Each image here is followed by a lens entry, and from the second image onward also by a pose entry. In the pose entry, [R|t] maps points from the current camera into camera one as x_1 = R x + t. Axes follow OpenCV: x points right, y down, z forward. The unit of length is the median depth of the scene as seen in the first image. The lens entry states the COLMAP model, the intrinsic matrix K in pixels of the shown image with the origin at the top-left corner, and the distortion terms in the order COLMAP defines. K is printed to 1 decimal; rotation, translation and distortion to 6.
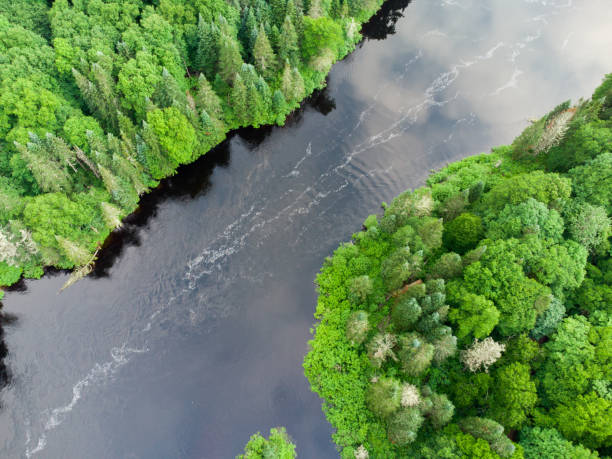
lens RADIAL K [[451.3, 0, 303.6], [0, 451.3, 227.7], [0, 0, 1]] dist [0.012866, -0.009165]
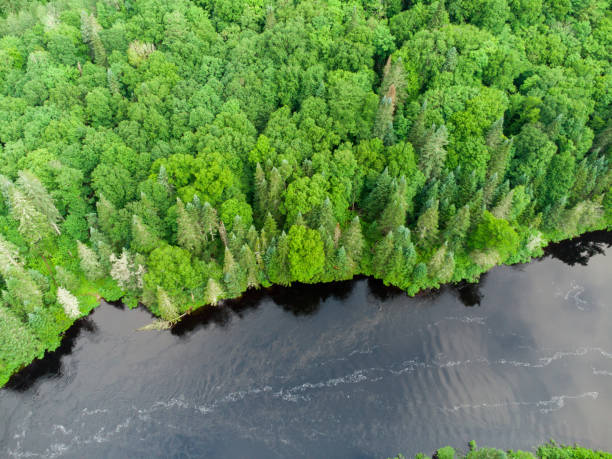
lens RADIAL K [[451.3, 0, 303.6], [0, 451.3, 227.7], [0, 0, 1]] dist [0.012866, -0.009165]
pose [[0.819344, 0.451847, -0.352859, 0.041524], [-0.525629, 0.837795, -0.147697, -0.102149], [0.228887, 0.306487, 0.923946, 0.043245]]
